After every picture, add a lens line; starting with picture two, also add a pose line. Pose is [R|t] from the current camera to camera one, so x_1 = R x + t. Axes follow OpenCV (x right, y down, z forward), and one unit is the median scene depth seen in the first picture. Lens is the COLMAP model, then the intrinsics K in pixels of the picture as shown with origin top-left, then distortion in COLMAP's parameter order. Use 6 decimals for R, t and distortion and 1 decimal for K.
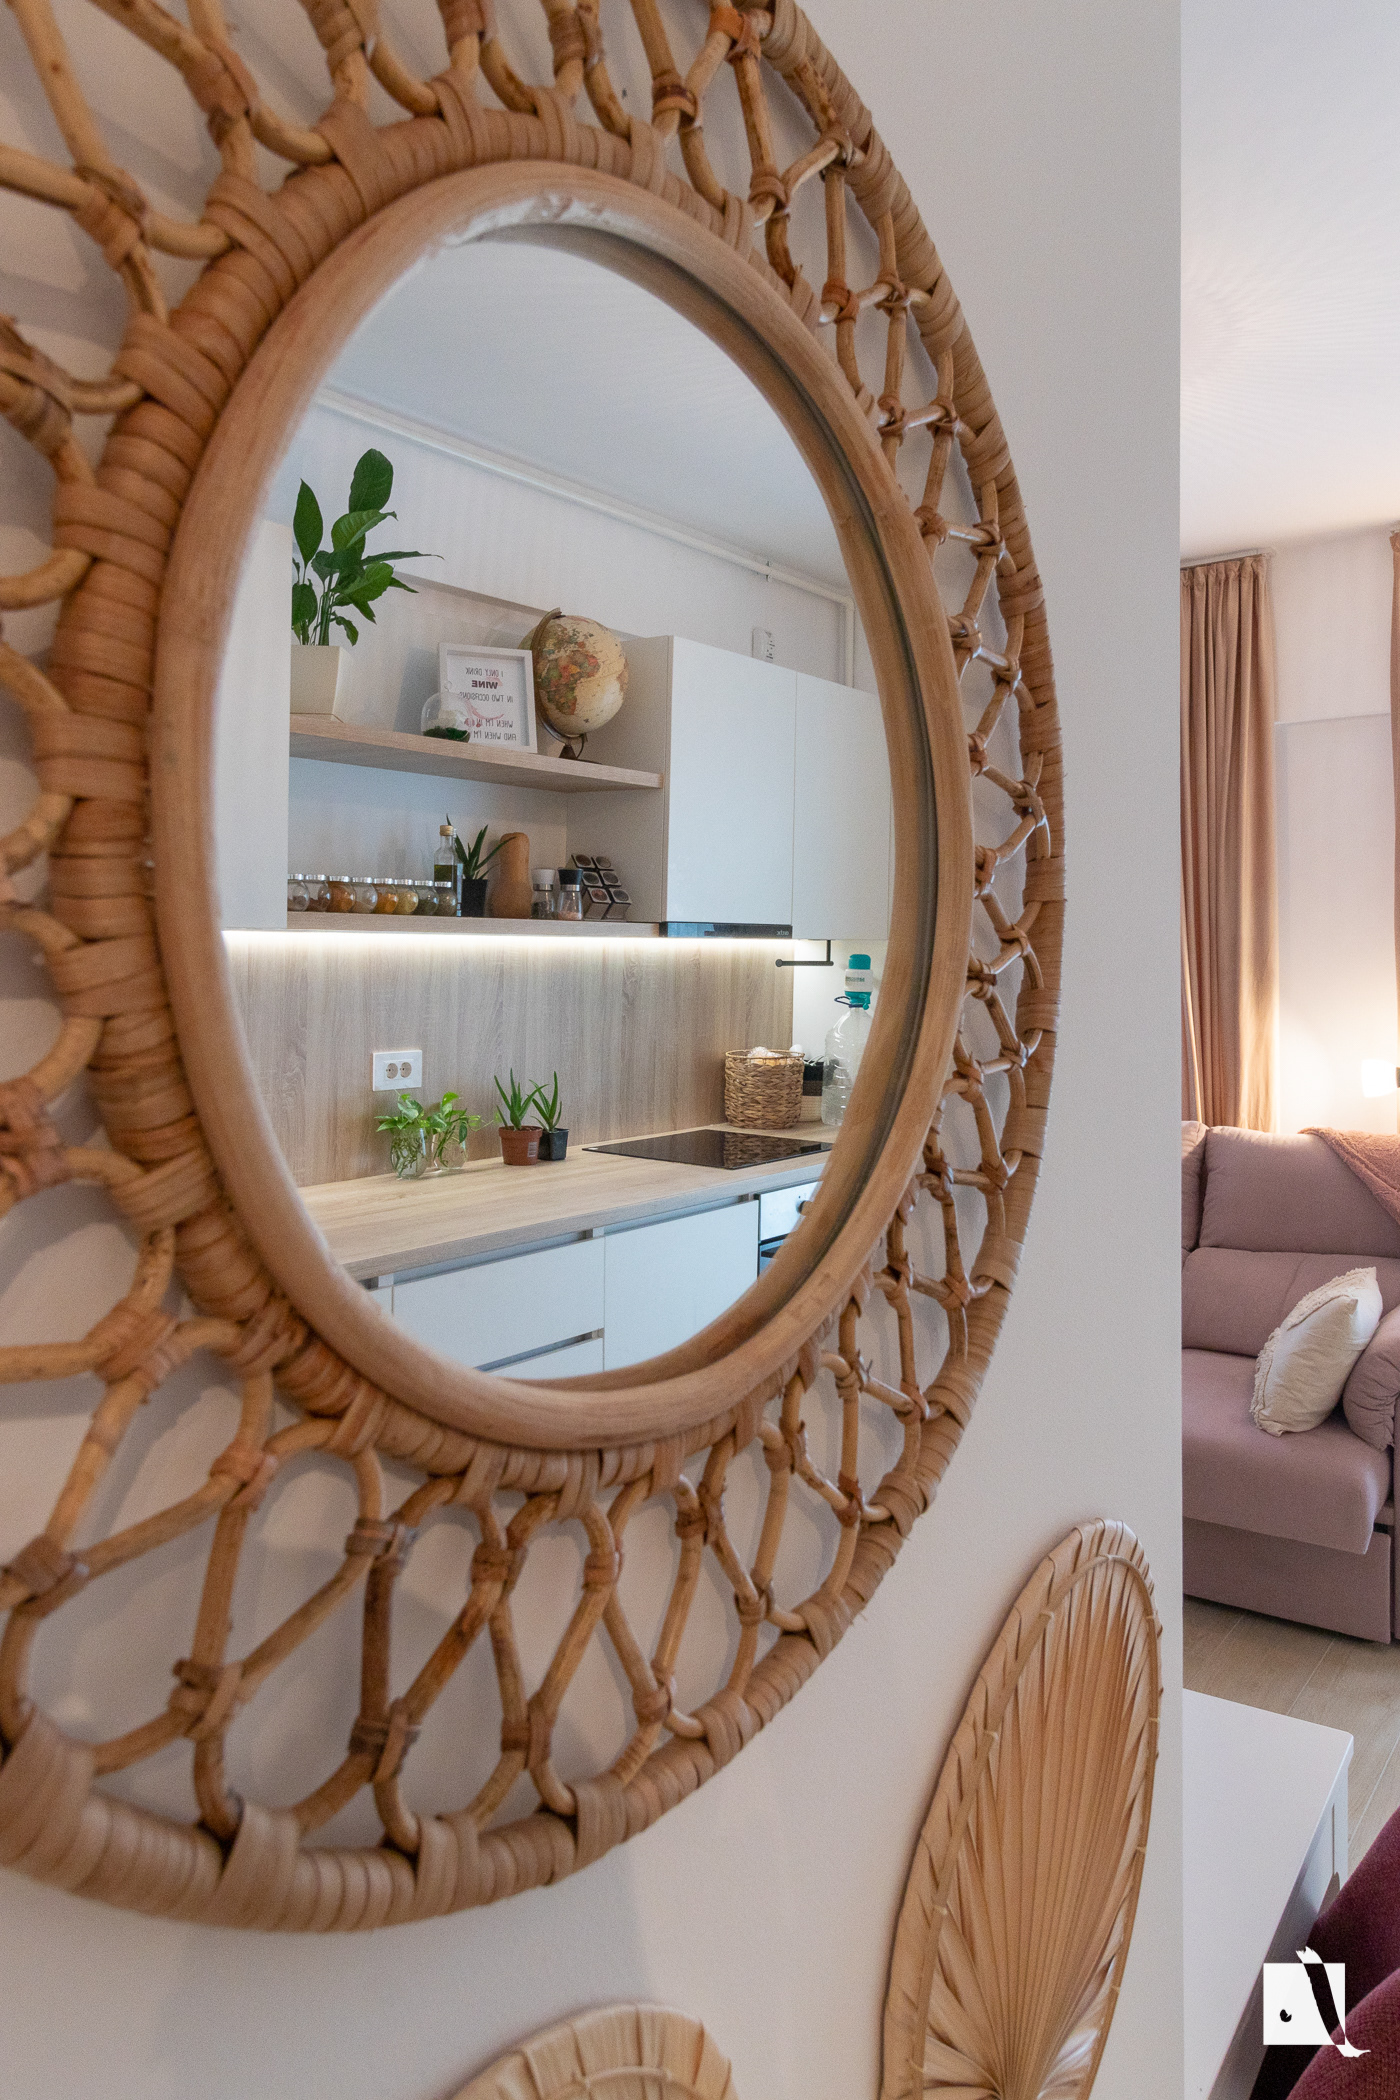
lens RADIAL K [[1409.9, 0, 700.0], [0, 1409.9, 1050.0], [0, 0, 1]] dist [0.007471, 0.003479]
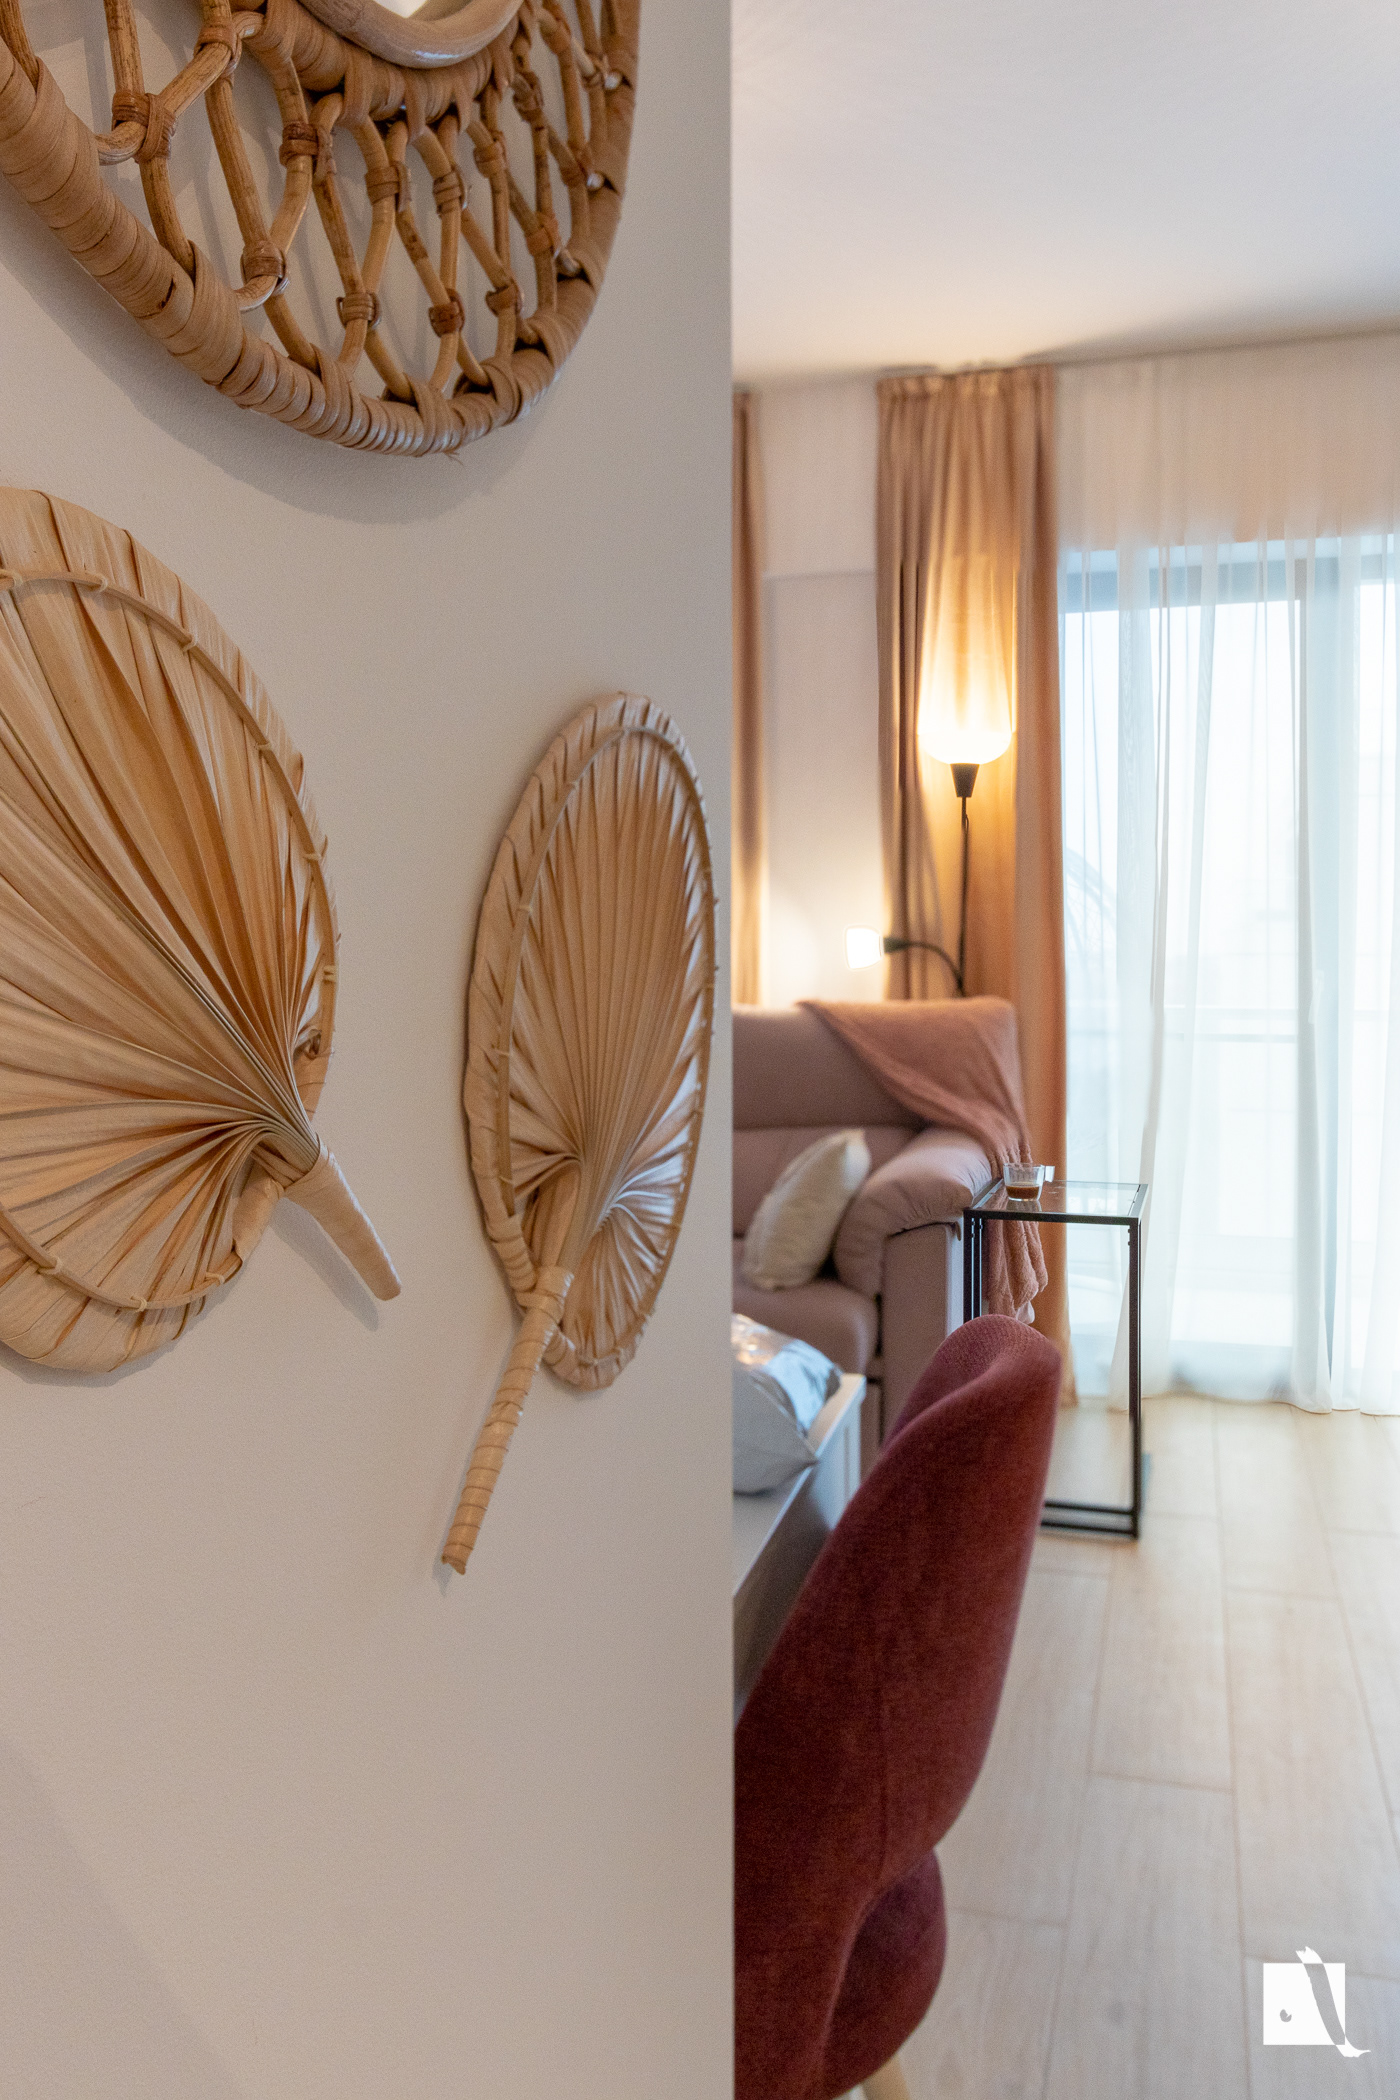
lens RADIAL K [[1674.0, 0, 700.0], [0, 1674.0, 1050.0], [0, 0, 1]] dist [0.001913, 0.001036]
pose [[0.936553, 0.005163, 0.350487, -0.089613], [-0.003056, 0.999974, -0.006564, 0.603814], [-0.350512, 0.005077, 0.936545, -0.052164]]
